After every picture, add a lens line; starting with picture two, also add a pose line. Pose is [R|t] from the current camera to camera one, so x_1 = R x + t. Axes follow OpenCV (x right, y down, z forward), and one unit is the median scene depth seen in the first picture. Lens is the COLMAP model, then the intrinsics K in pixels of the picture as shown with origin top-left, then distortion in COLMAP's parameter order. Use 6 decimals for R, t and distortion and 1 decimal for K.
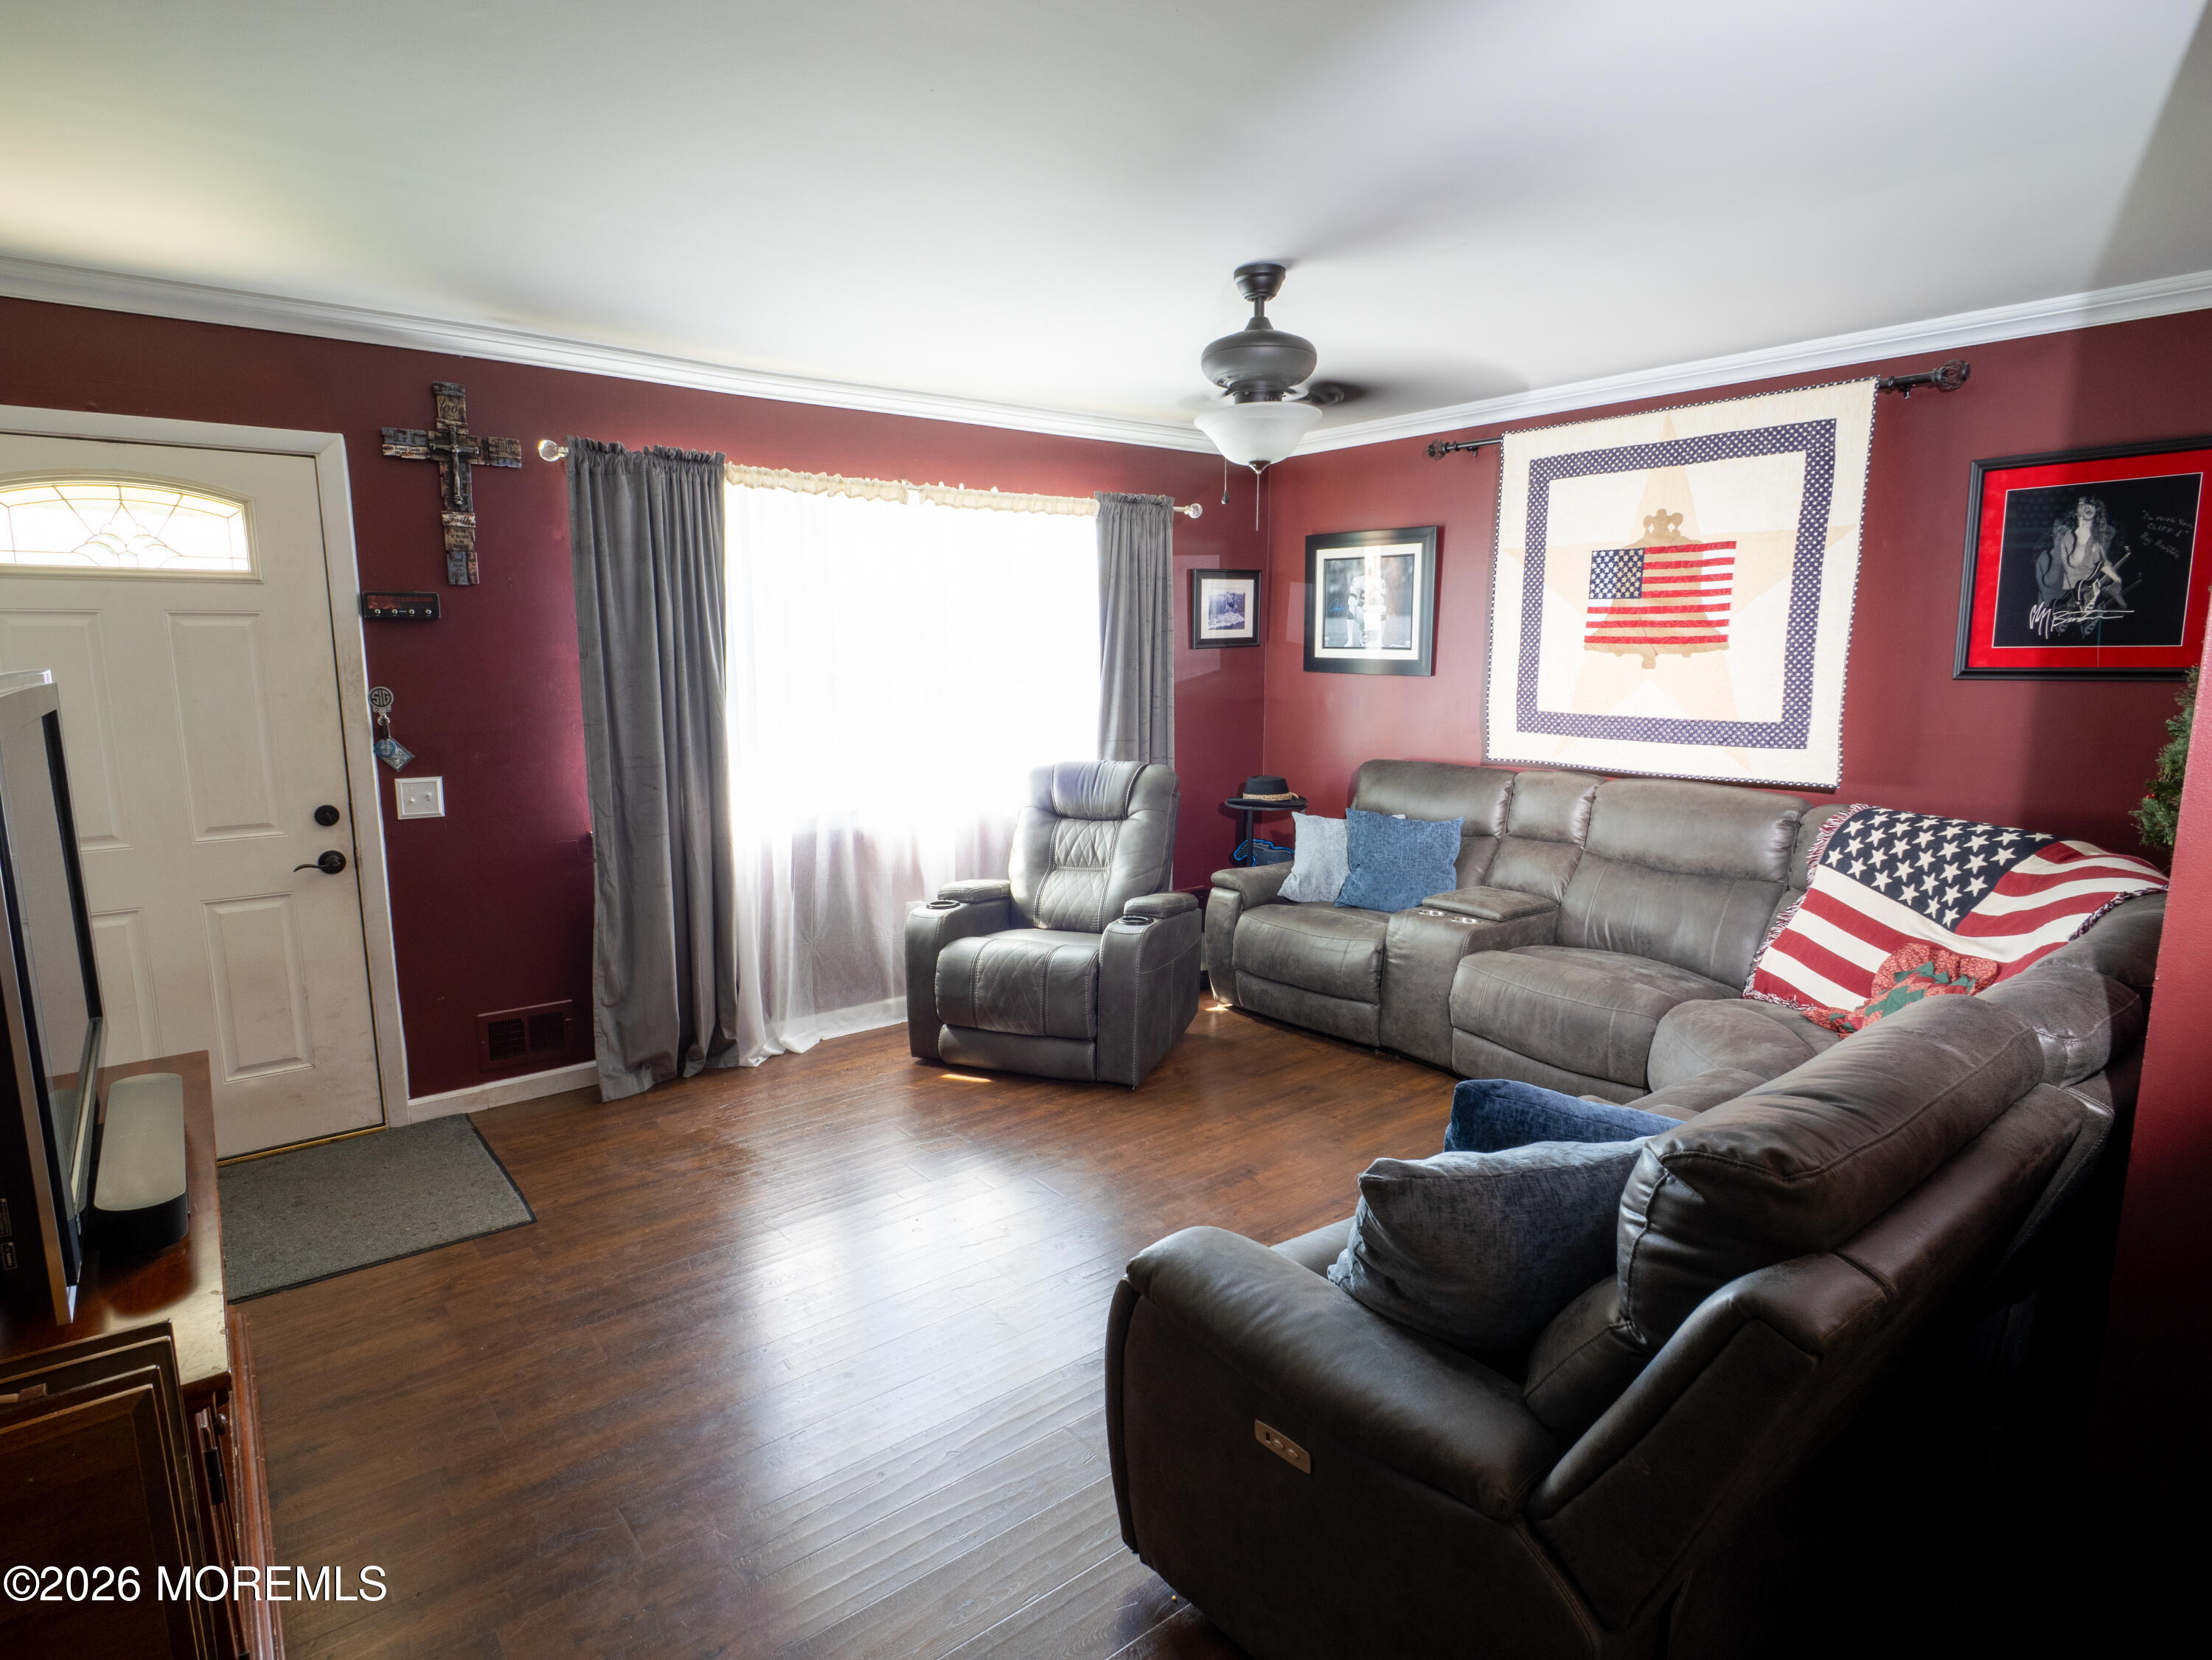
lens RADIAL K [[1179.7, 0, 1095.8], [0, 1179.7, 836.2], [0, 0, 1]] dist [-0.023044, 0.002120]
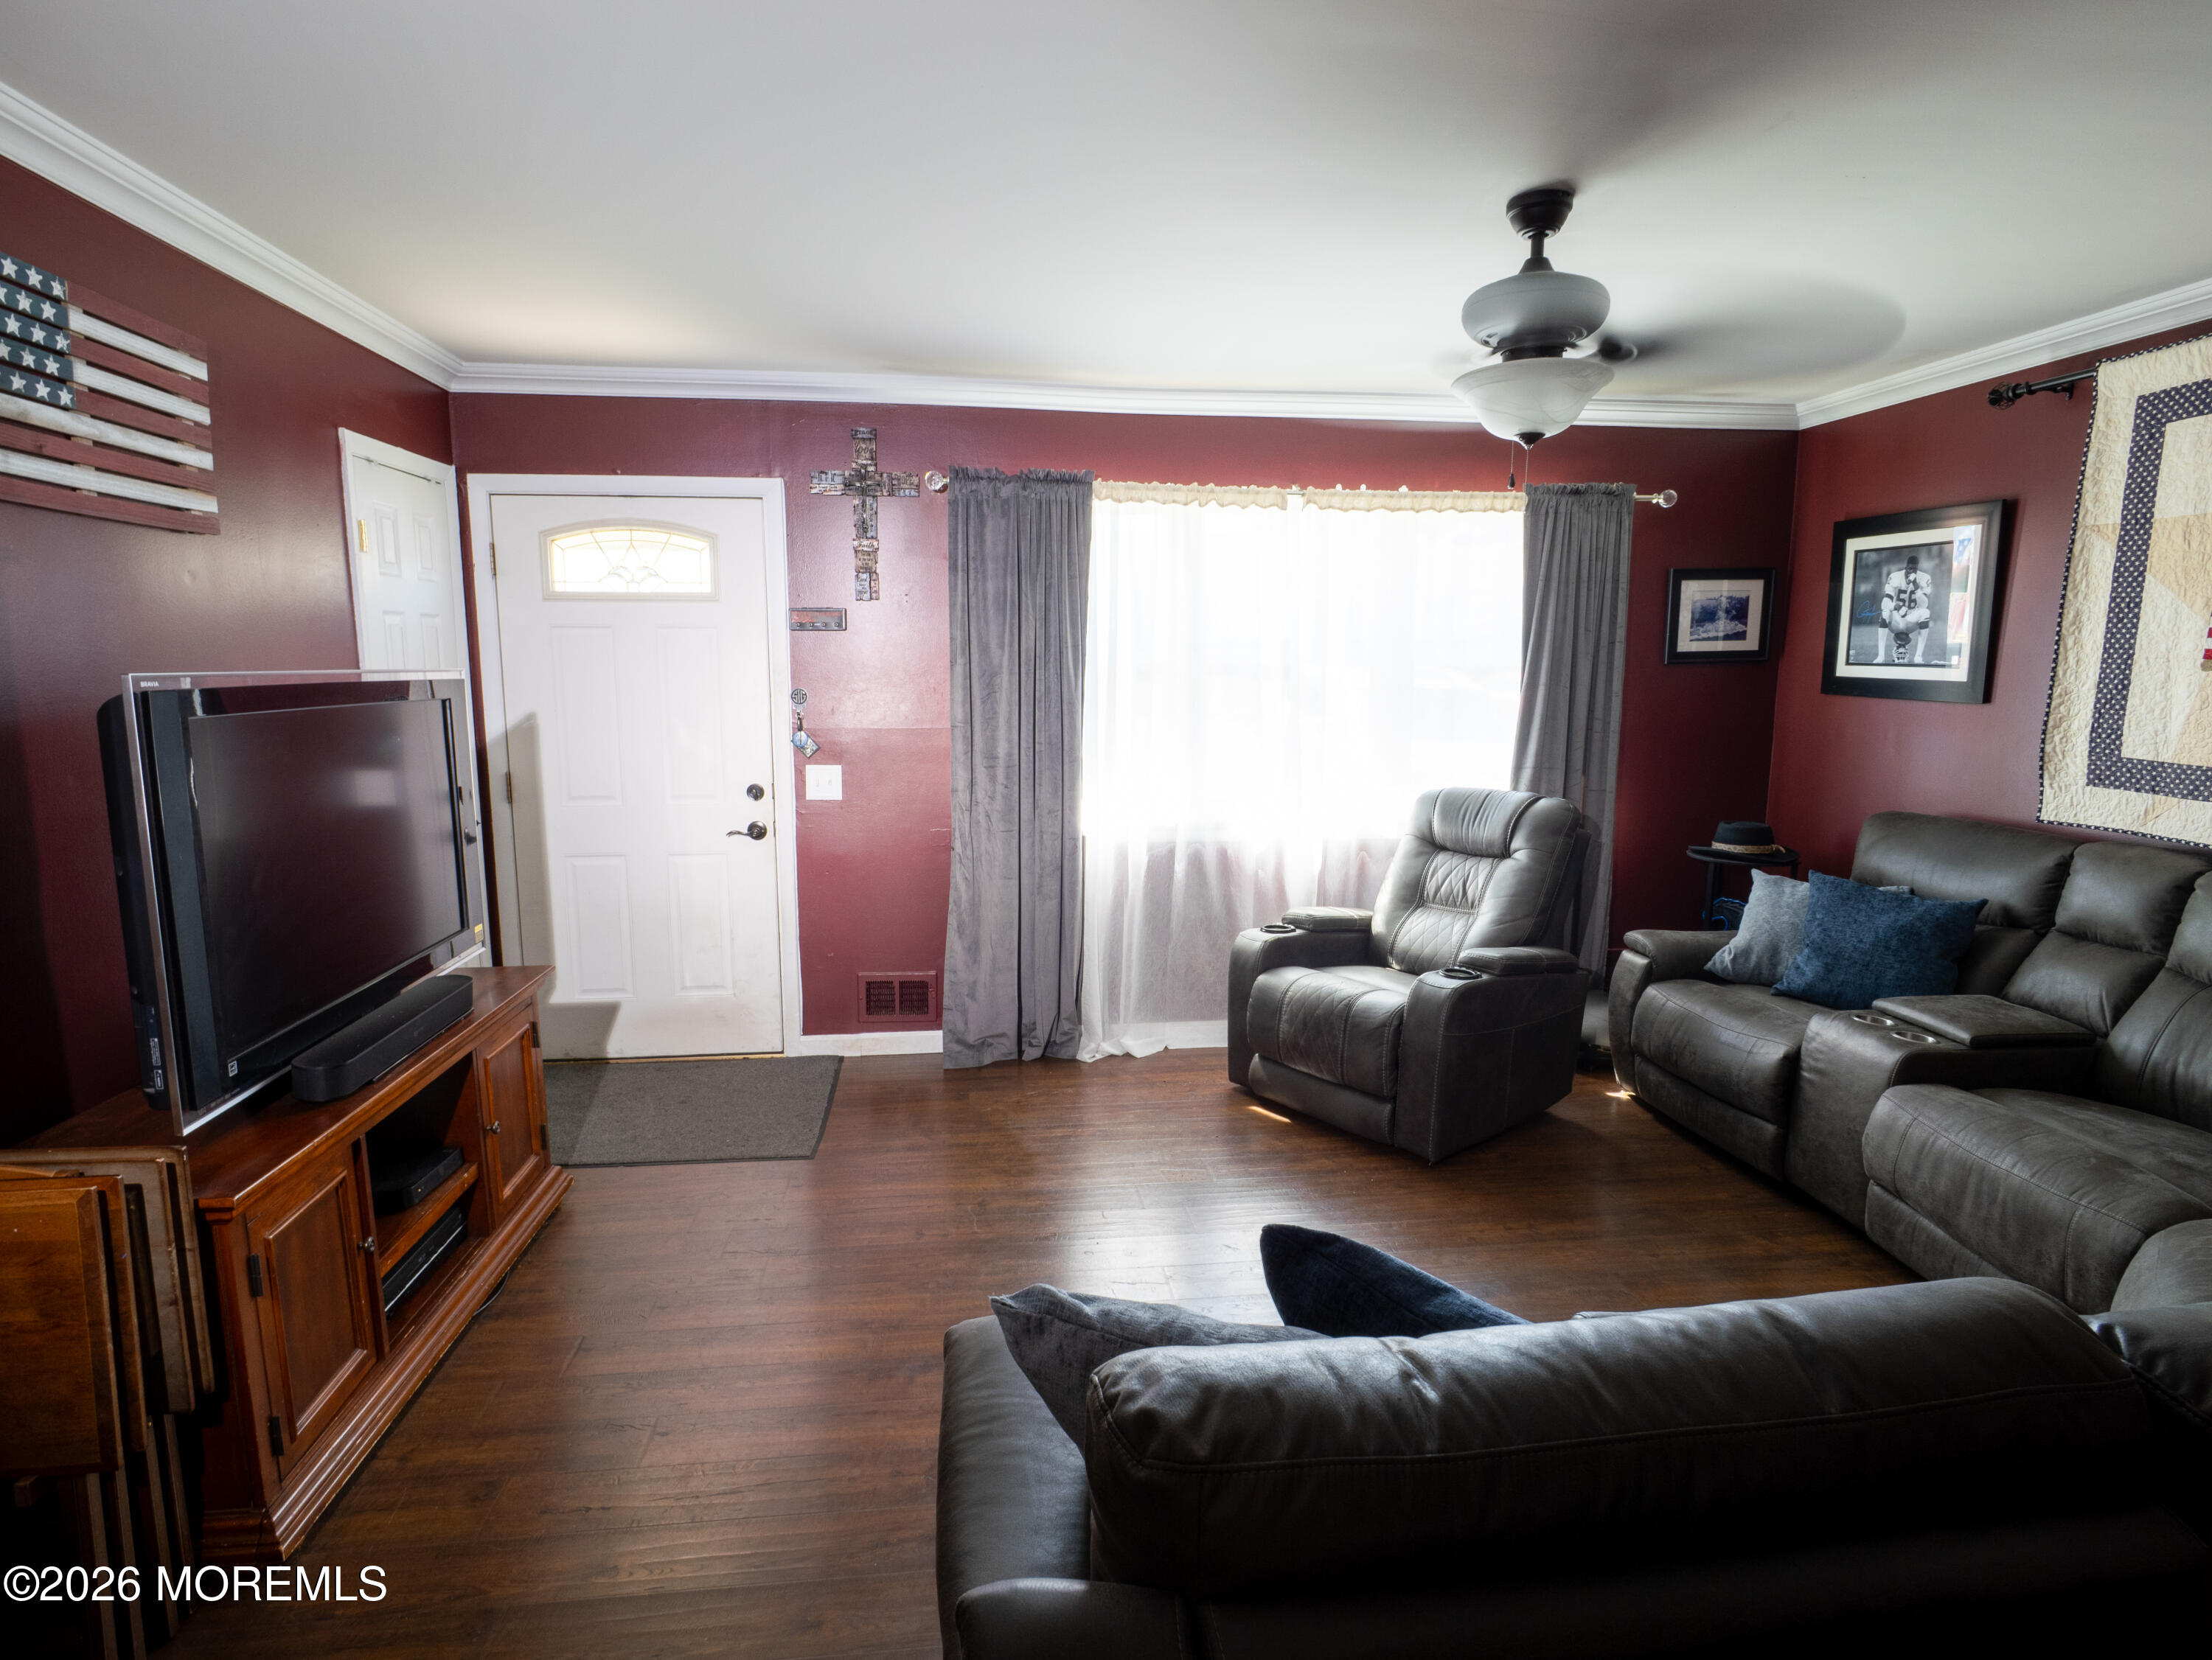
lens RADIAL K [[1179.7, 0, 1095.8], [0, 1179.7, 836.2], [0, 0, 1]] dist [-0.023044, 0.002120]
pose [[0.851801, 0.083217, -0.517213, 0.234278], [-0.088881, 0.995946, 0.013865, -0.016750], [0.516270, 0.034160, 0.855744, 0.109725]]
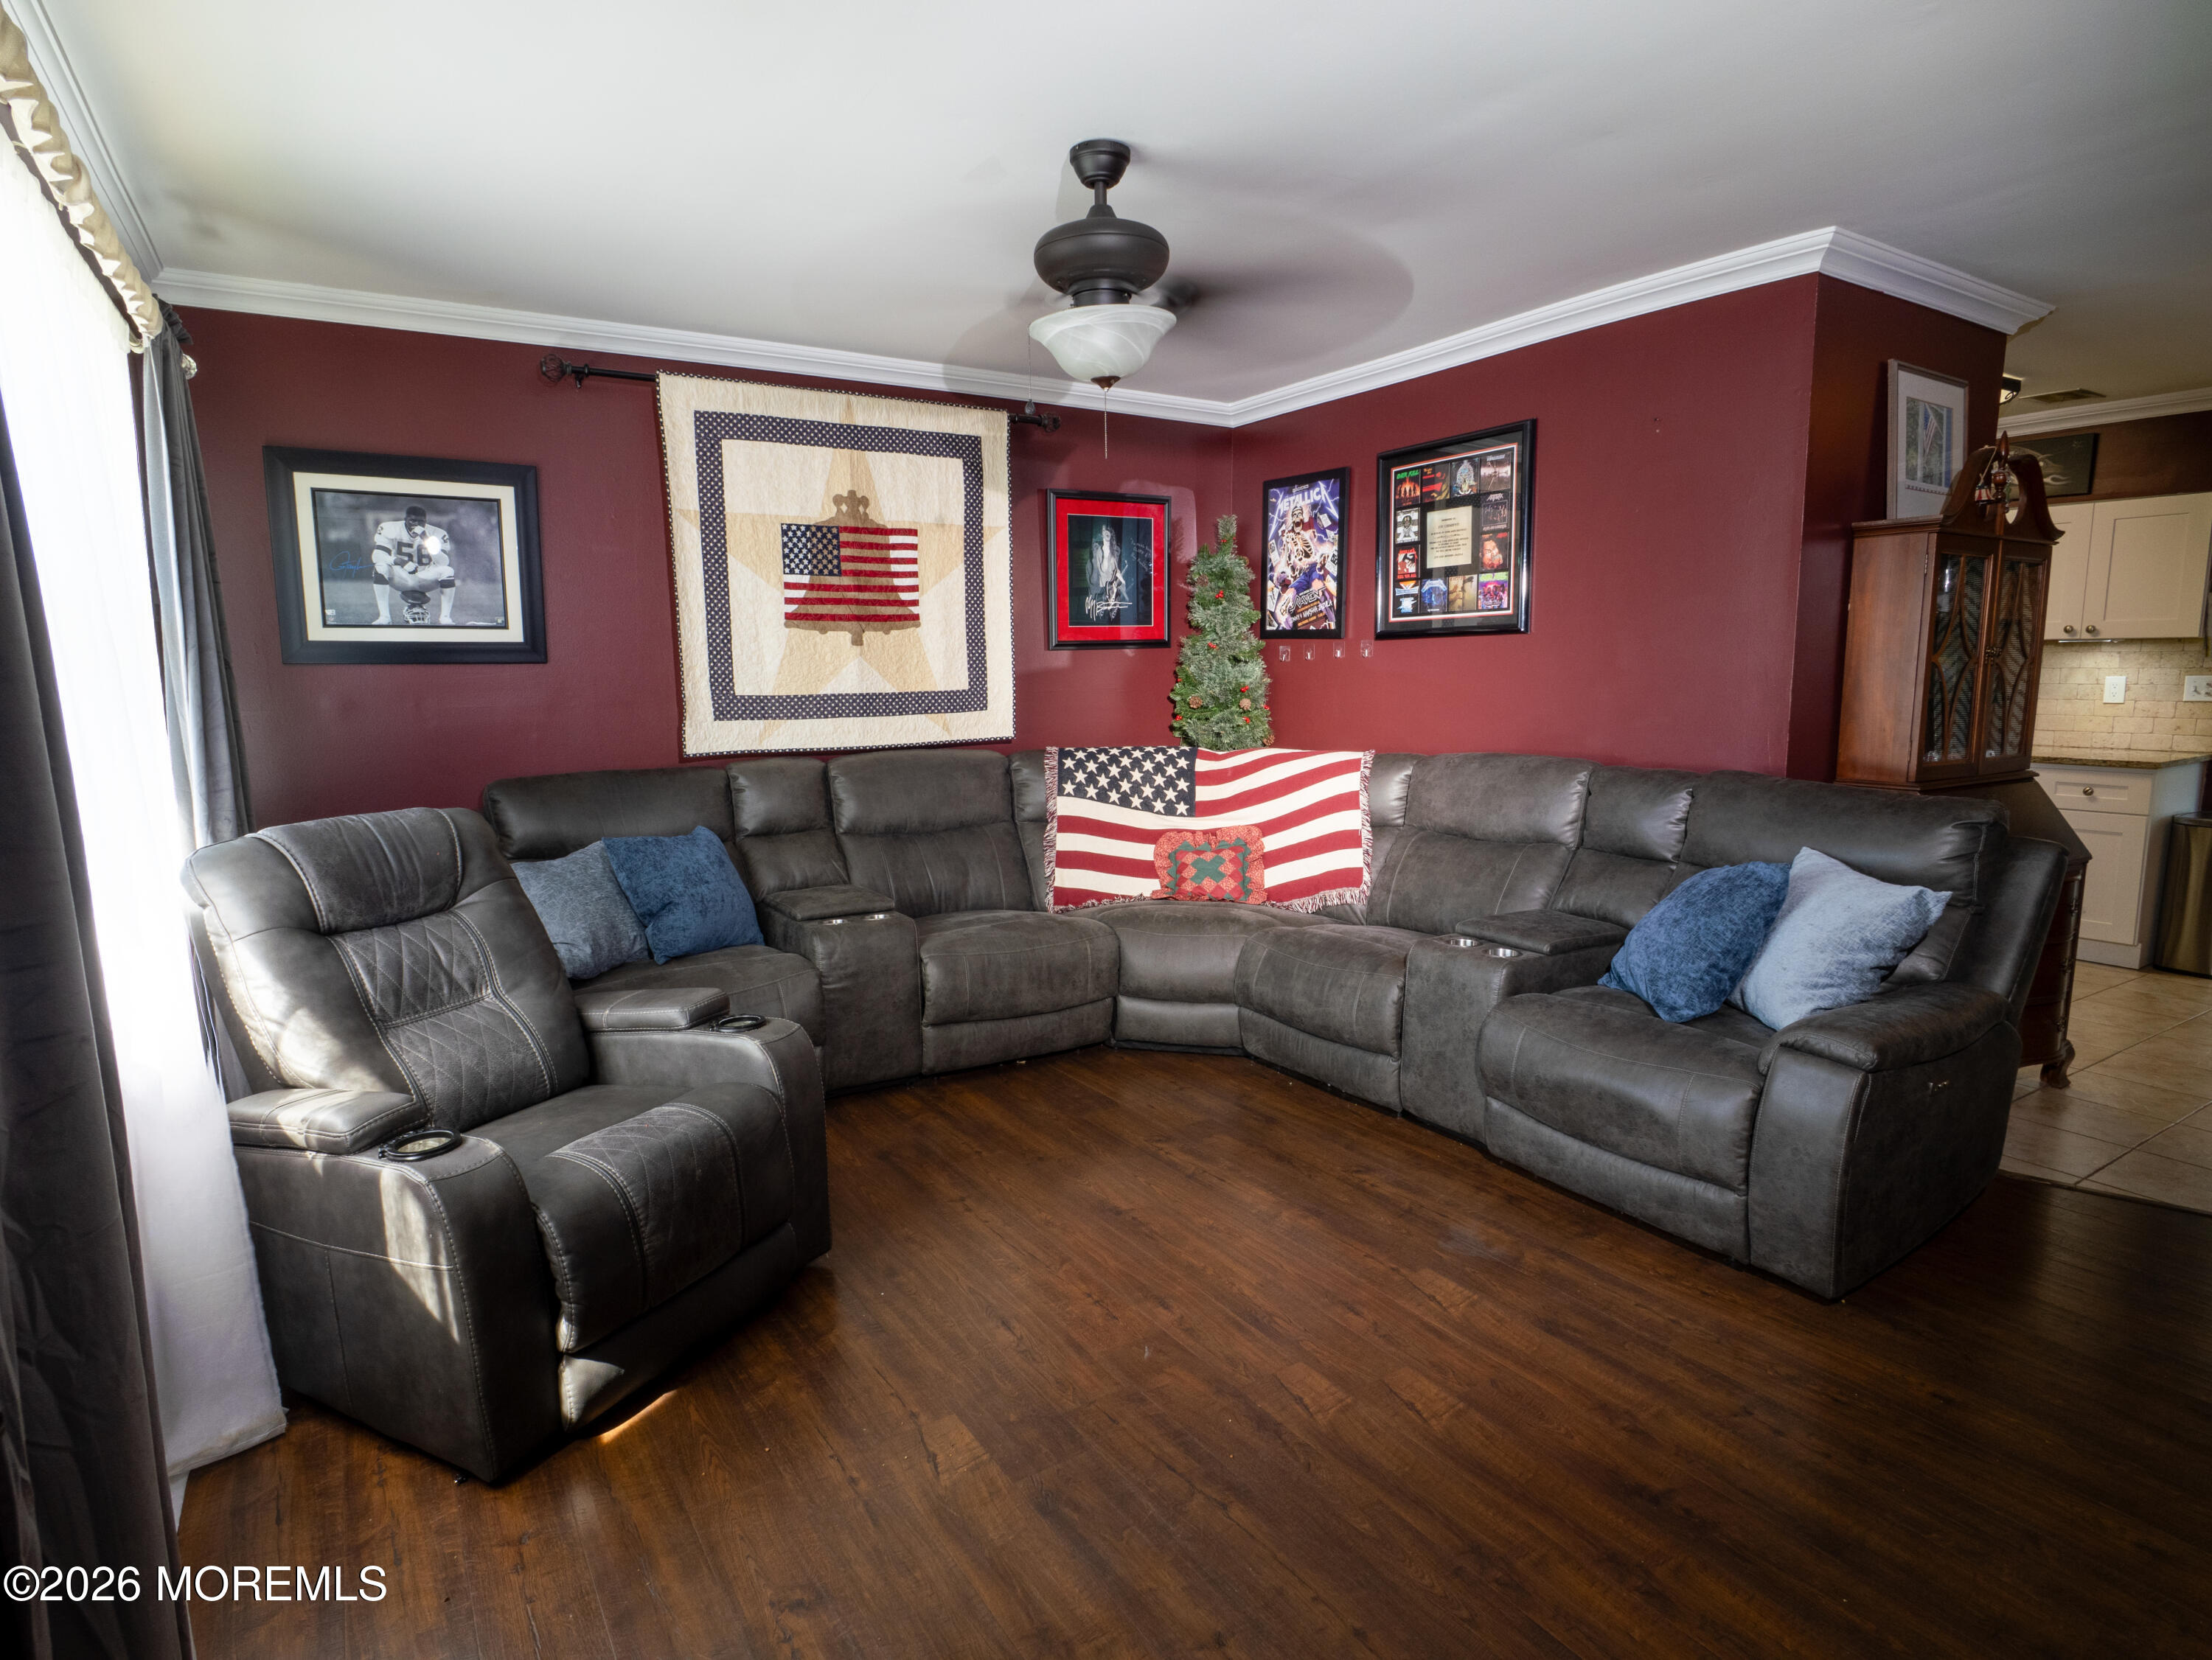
lens RADIAL K [[1179.7, 0, 1095.8], [0, 1179.7, 836.2], [0, 0, 1]] dist [-0.023044, 0.002120]
pose [[0.109992, -0.143517, 0.983517, -0.535095], [0.169520, 0.977731, 0.123714, -0.071047], [-0.979369, 0.153119, 0.131871, 0.676919]]
